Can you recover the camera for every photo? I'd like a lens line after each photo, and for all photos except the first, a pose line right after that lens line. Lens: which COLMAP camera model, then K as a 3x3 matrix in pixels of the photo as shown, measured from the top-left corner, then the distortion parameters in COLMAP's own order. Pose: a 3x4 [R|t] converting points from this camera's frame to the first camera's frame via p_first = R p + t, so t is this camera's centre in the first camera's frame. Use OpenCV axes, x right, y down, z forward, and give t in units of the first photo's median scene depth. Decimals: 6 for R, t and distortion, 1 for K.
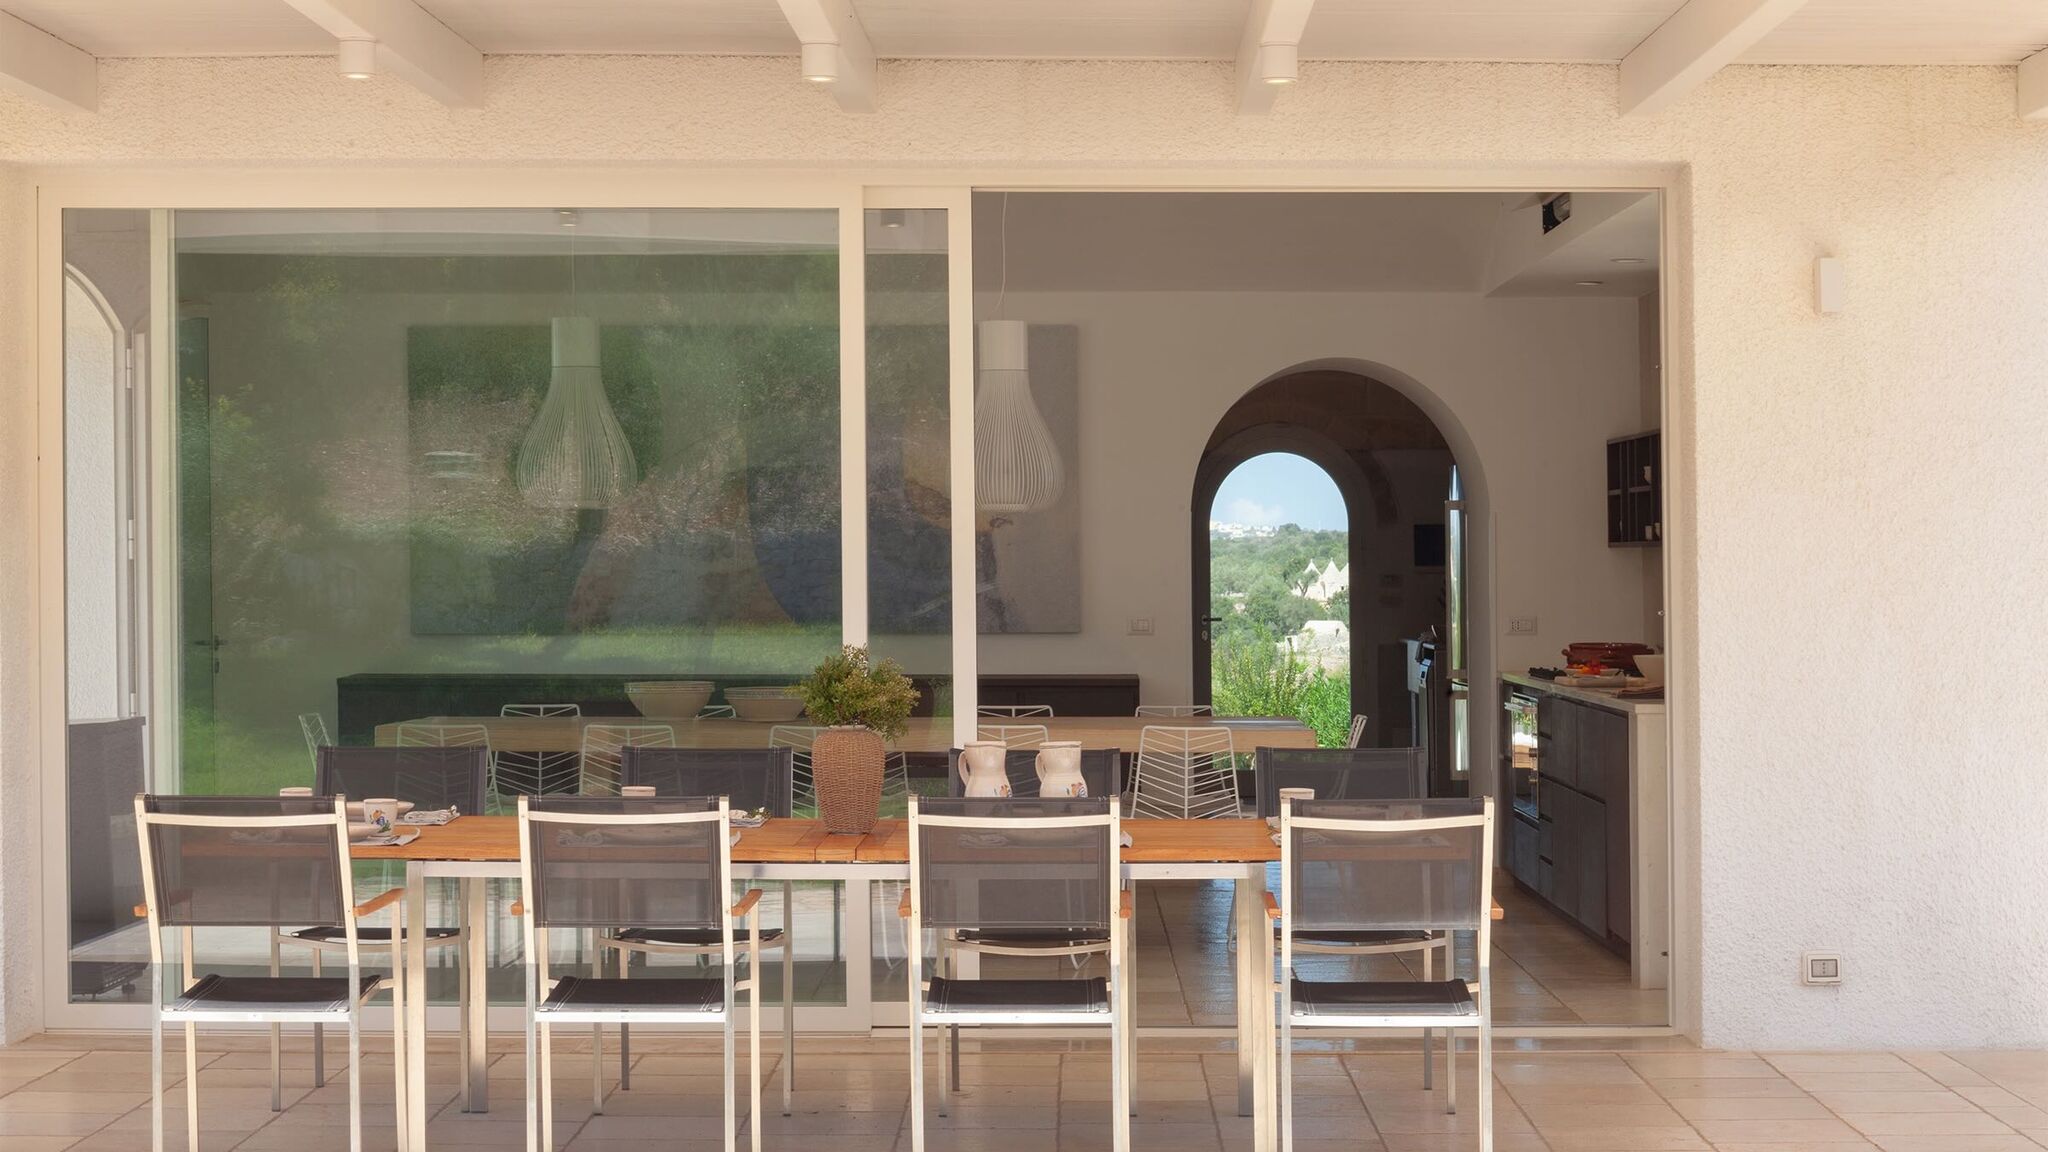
lens RADIAL K [[4337.1, 0, 1024.0], [0, 4337.1, 576.0], [0, 0, 1]] dist [-0.047218, -0.660709]
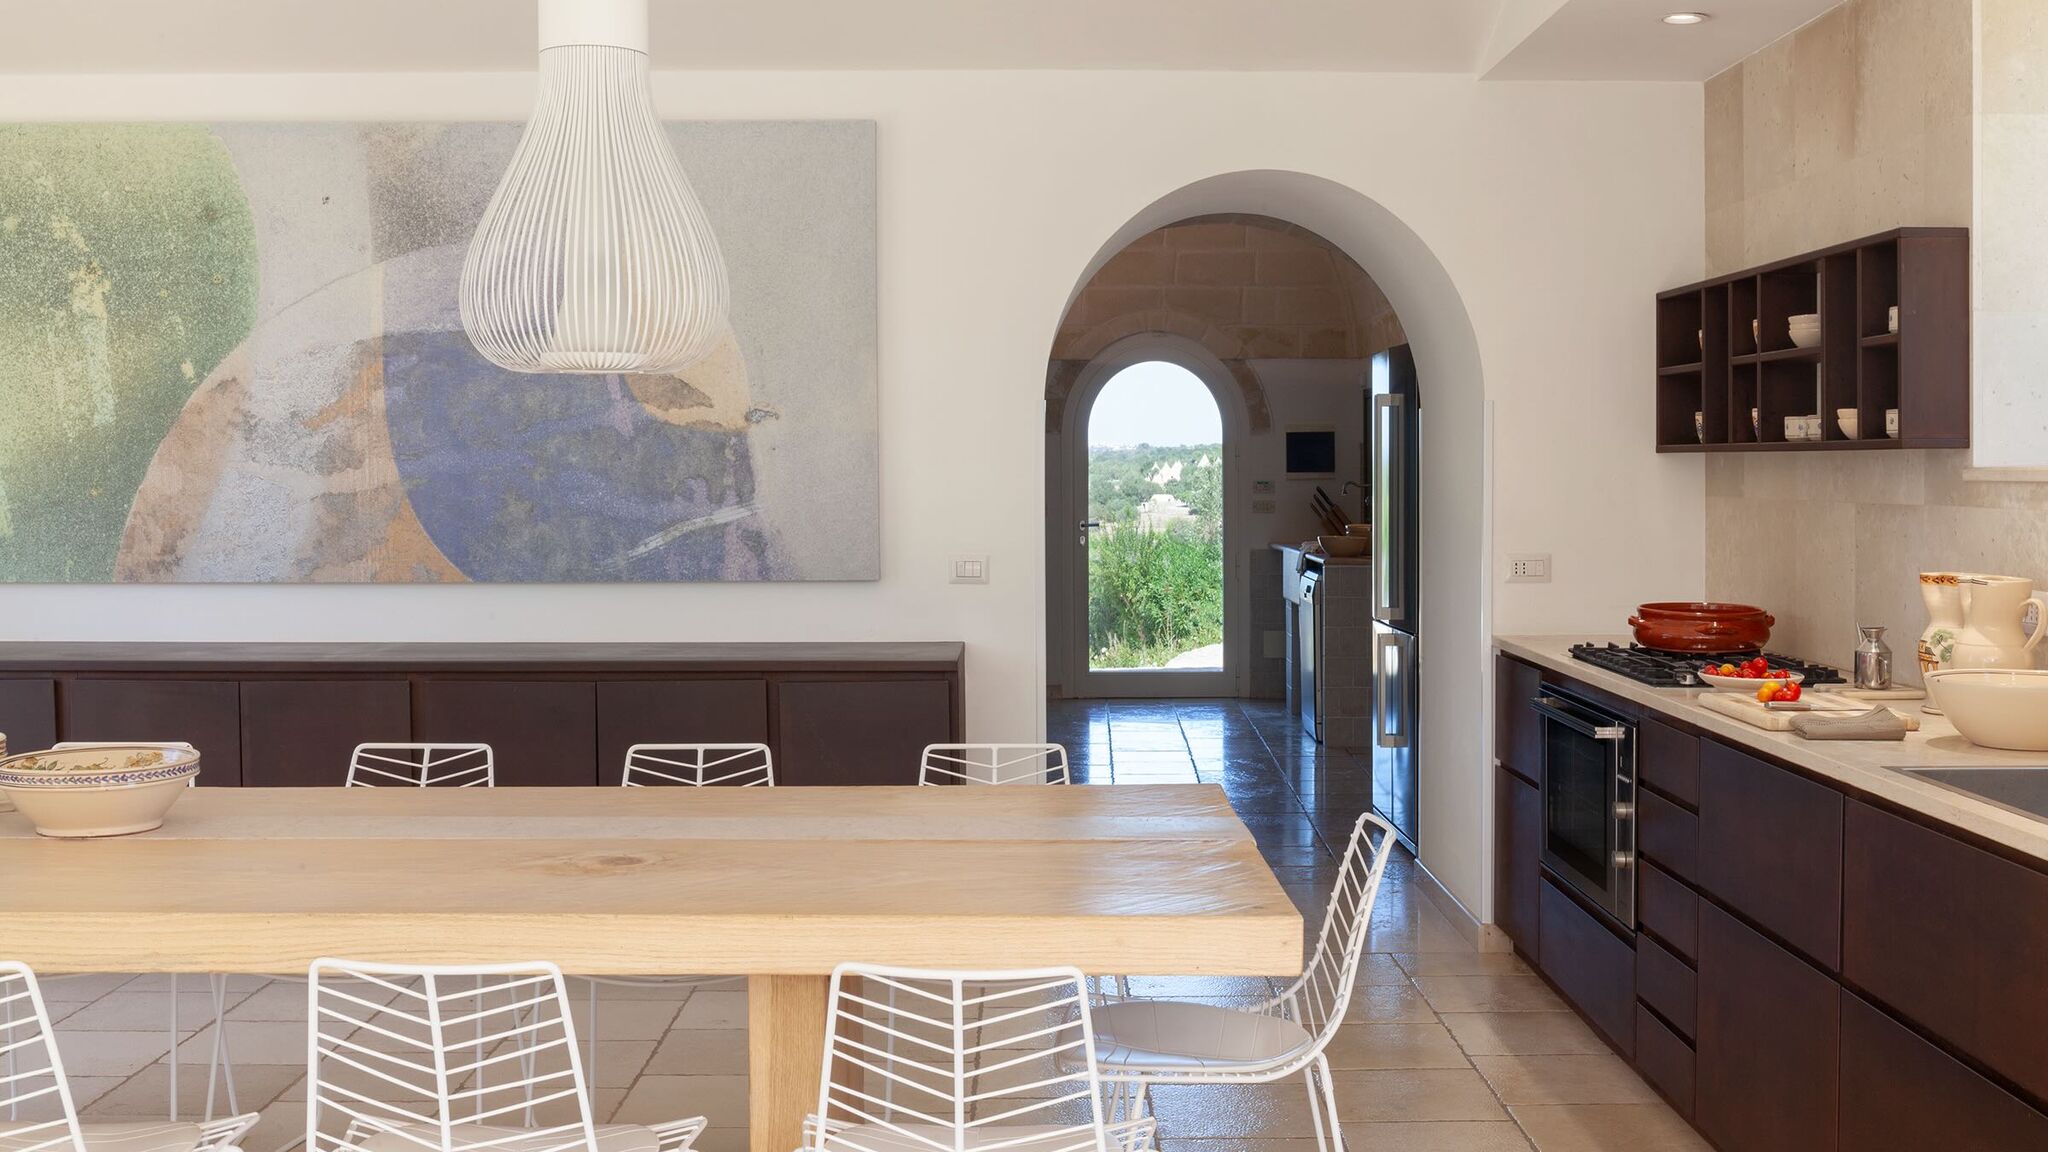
lens RADIAL K [[2009.7, 0, 1024.0], [0, 2009.7, 576.0], [0, 0, 1]] dist [0.004638, 0.000682]
pose [[0.999994, -0.000929, 0.003275, 0.034349], [0.000756, 0.998628, 0.052365, -0.003921], [-0.003319, -0.052362, 0.998623, 0.684329]]
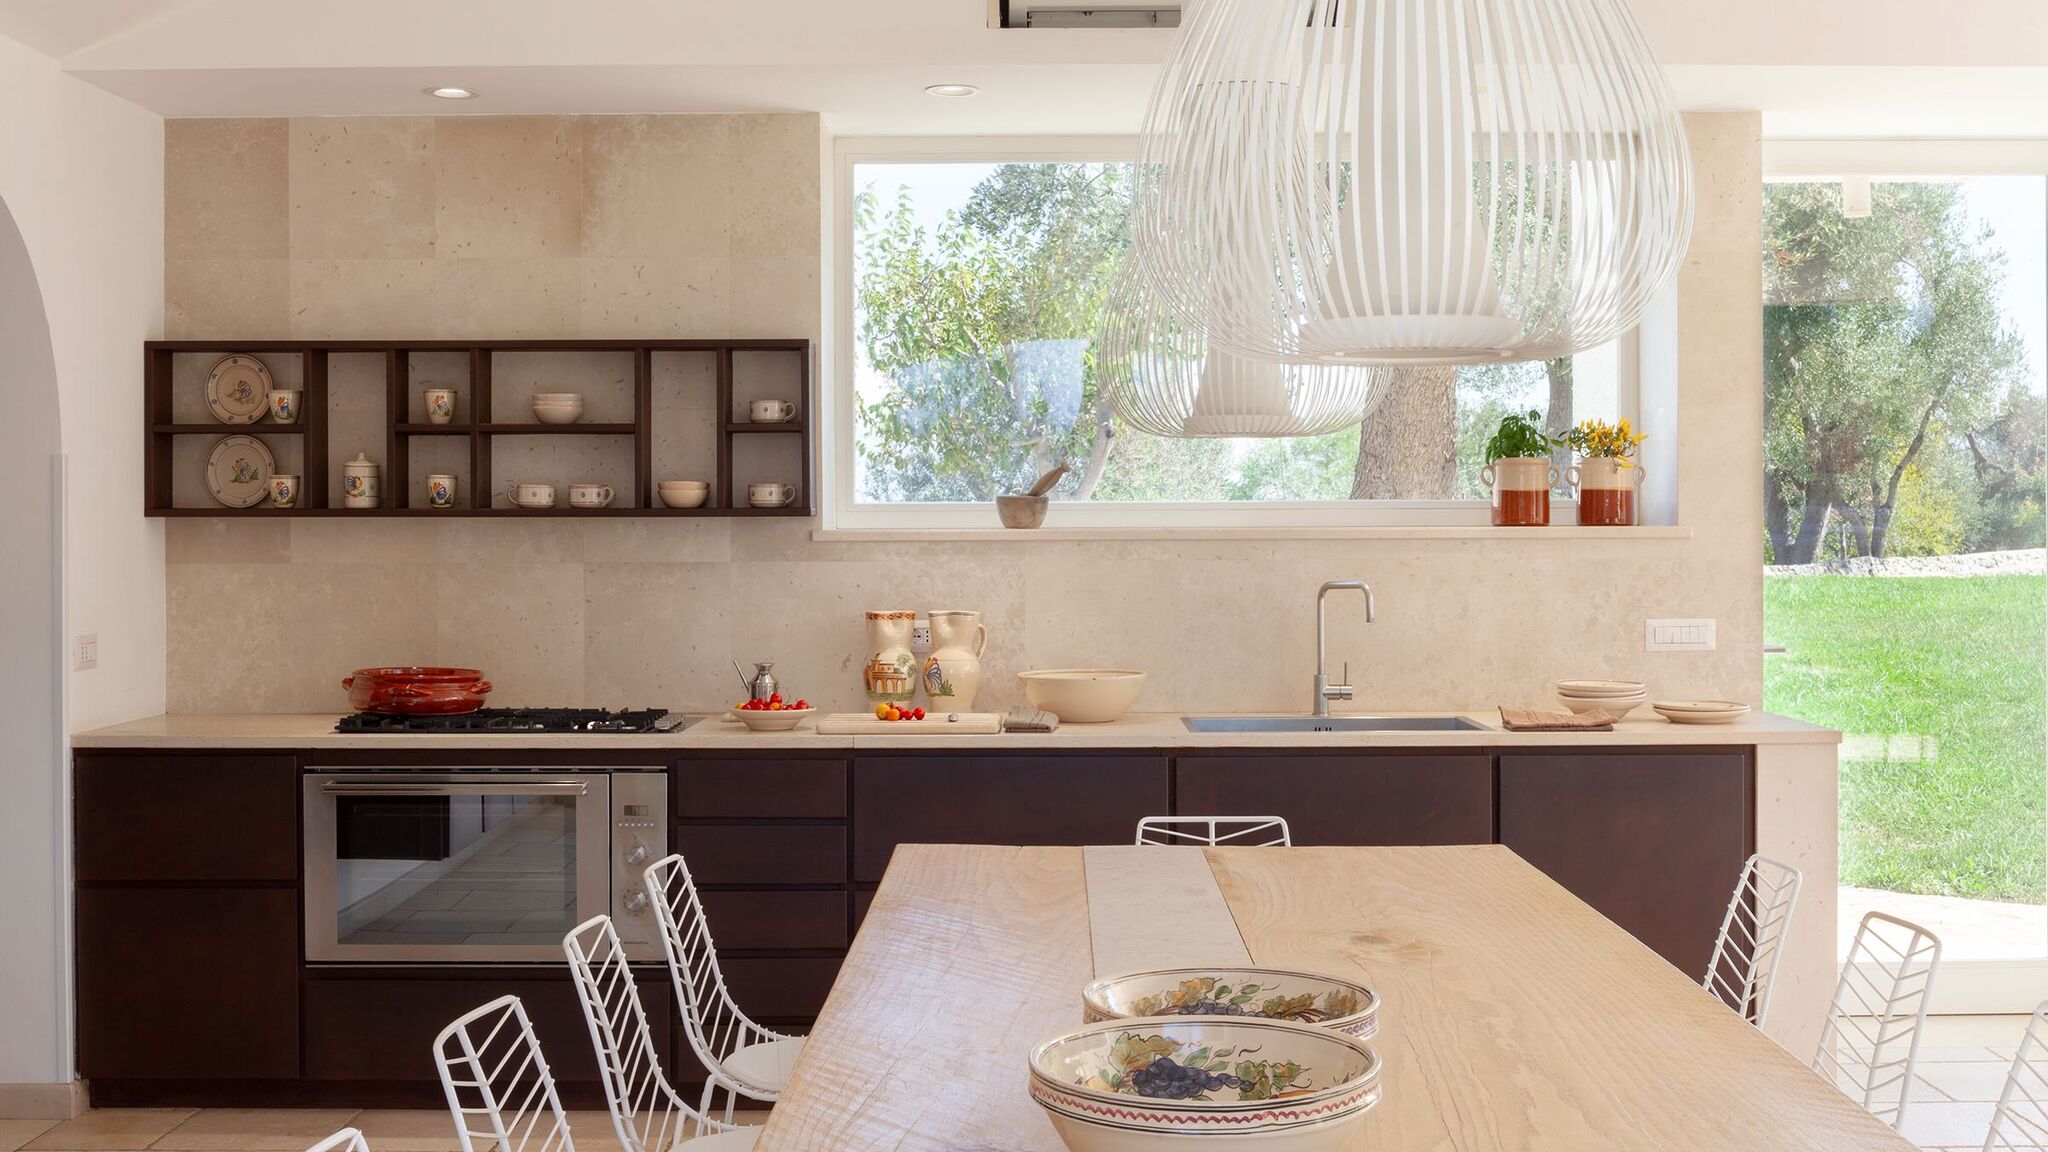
lens RADIAL K [[2456.6, 0, 1024.0], [0, 2456.6, 576.0], [0, 0, 1]] dist [0.011099, 0.010911]
pose [[0.004646, -0.026781, 0.999631, -0.203784], [0.002942, 0.999637, 0.026767, -0.007083], [-0.999985, 0.002817, 0.004723, 0.869404]]
